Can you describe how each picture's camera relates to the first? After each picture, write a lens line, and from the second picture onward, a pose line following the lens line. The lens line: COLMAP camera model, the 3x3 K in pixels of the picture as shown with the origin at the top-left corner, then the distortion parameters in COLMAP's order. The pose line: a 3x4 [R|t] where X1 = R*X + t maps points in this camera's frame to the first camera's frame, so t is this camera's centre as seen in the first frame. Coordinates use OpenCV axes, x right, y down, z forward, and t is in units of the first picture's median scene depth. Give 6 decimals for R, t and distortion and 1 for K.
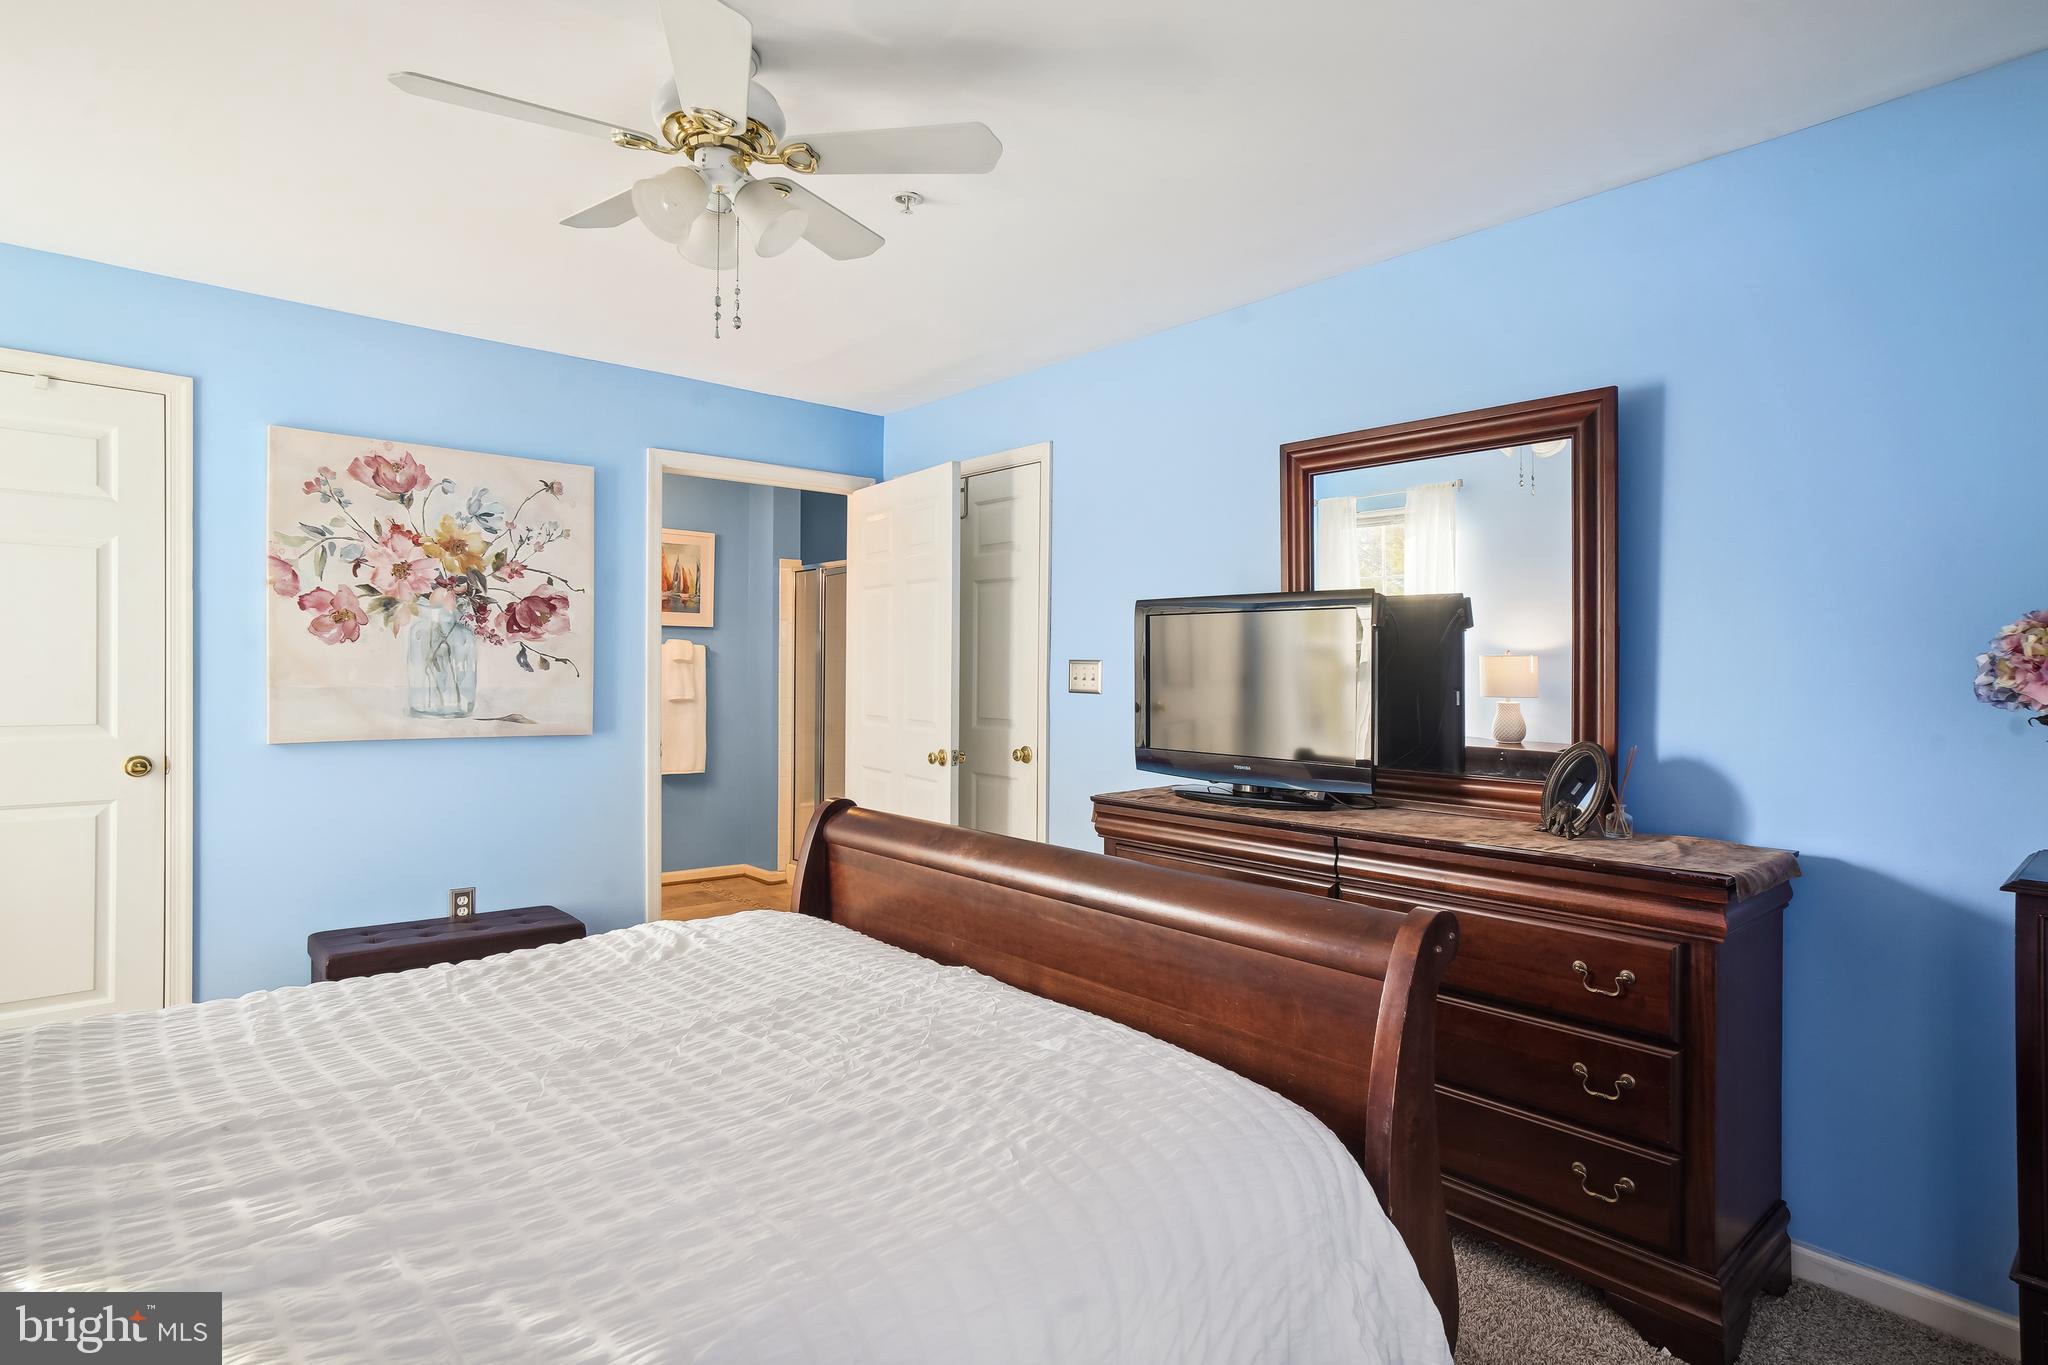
lens RADIAL K [[1073.8, 0, 1028.3], [0, 1073.8, 669.4], [0, 0, 1]] dist [-0.028928, 0.027621]
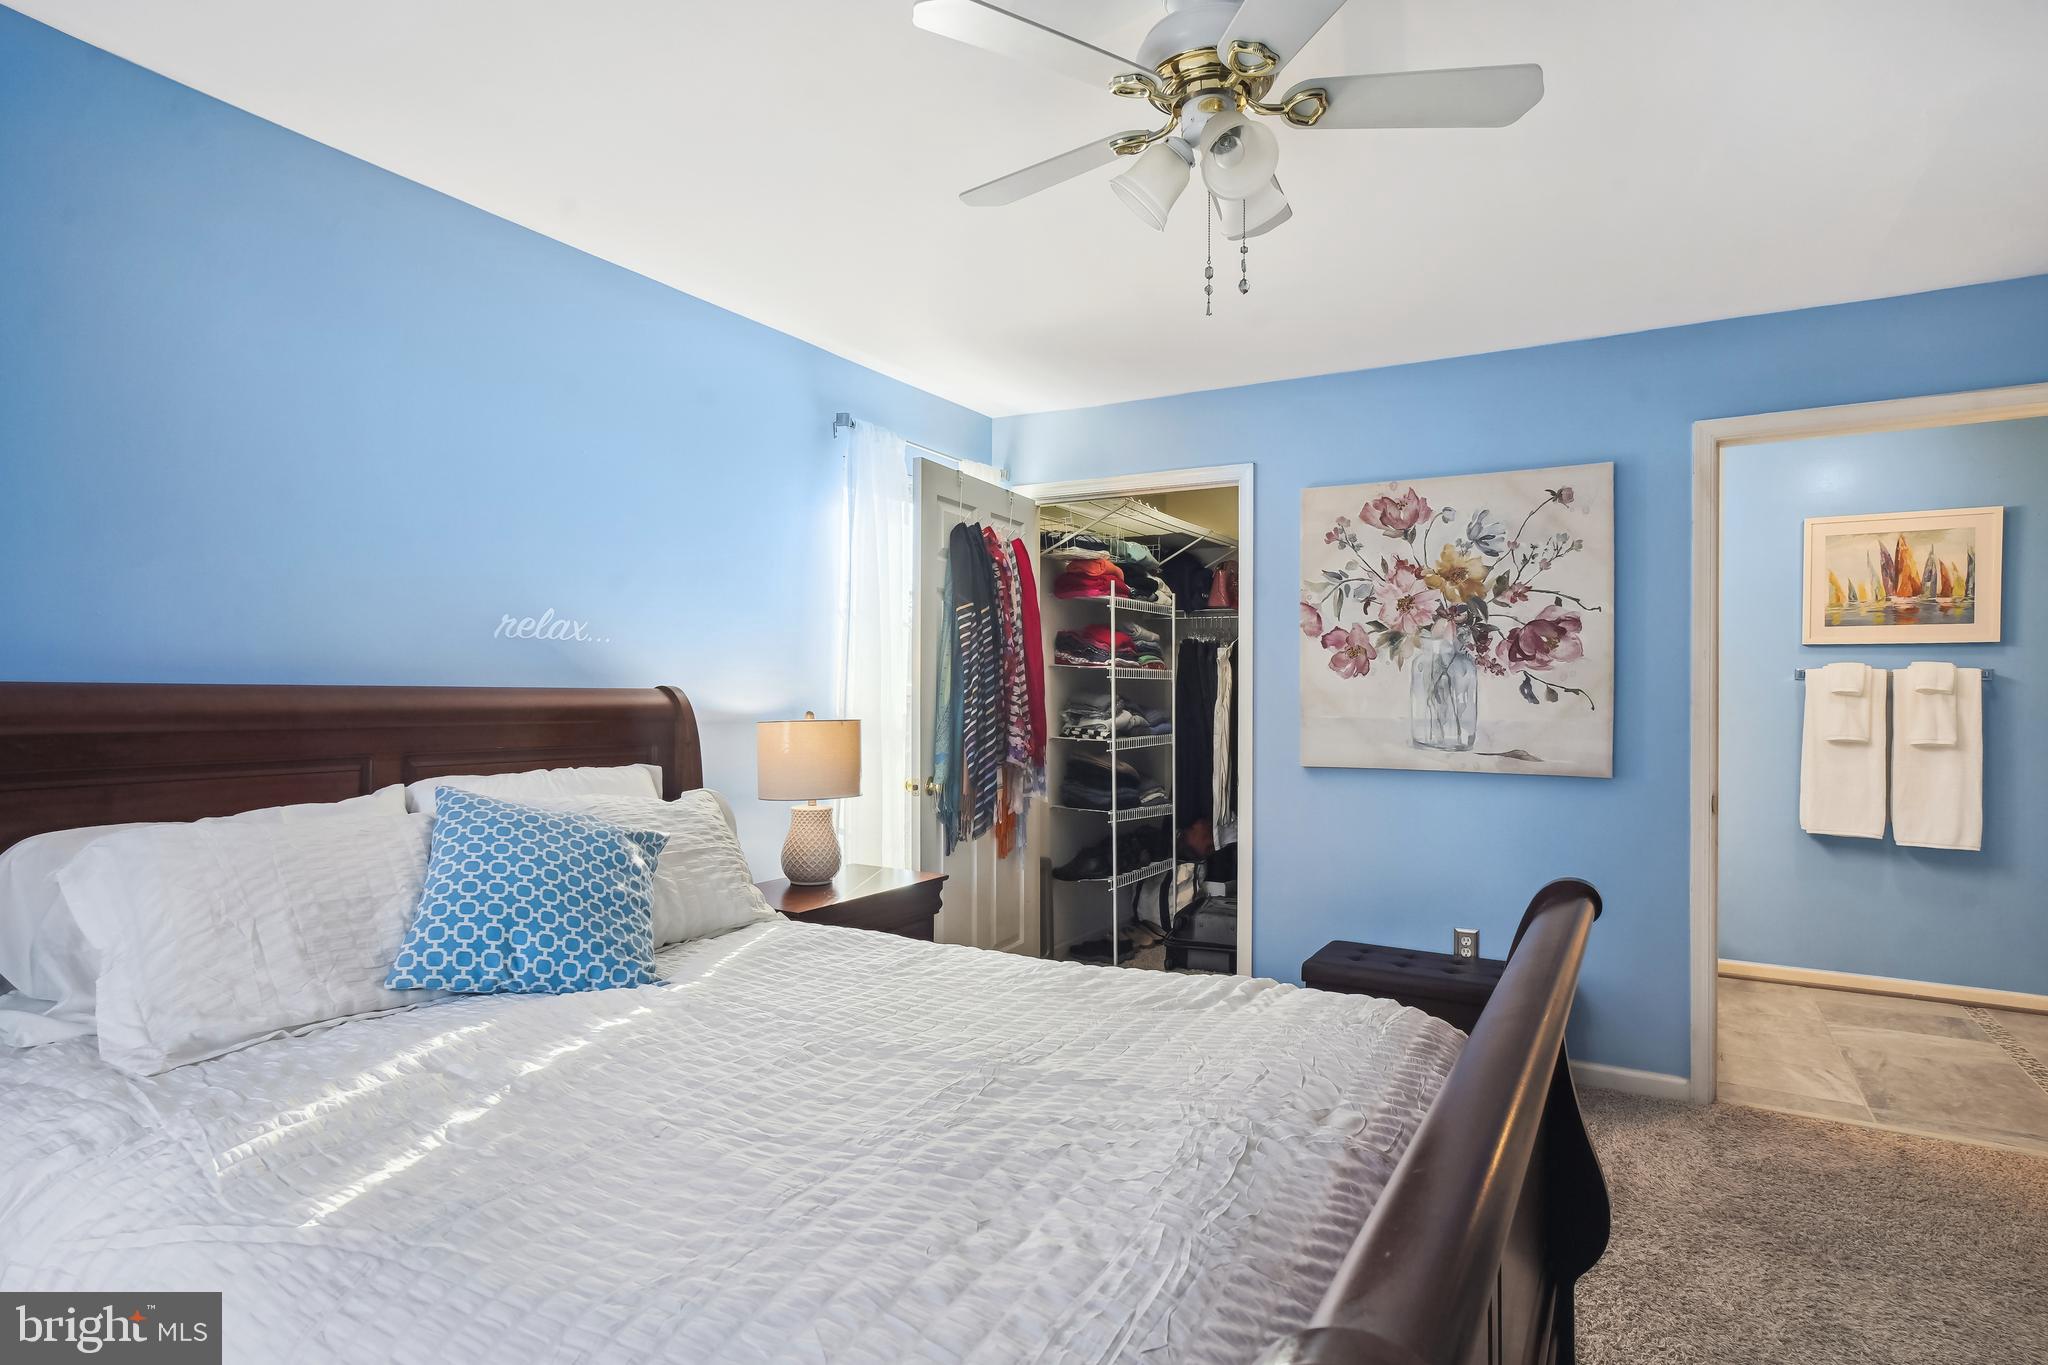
lens RADIAL K [[1086.5, 0, 1030.2], [0, 1086.5, 702.0], [0, 0, 1]] dist [-0.032132, 0.032311]
pose [[0.332315, -0.003186, -0.943163, 0.262395], [-0.001380, 0.999992, -0.003864, 0.004951], [0.943167, 0.002586, 0.332308, 0.303939]]
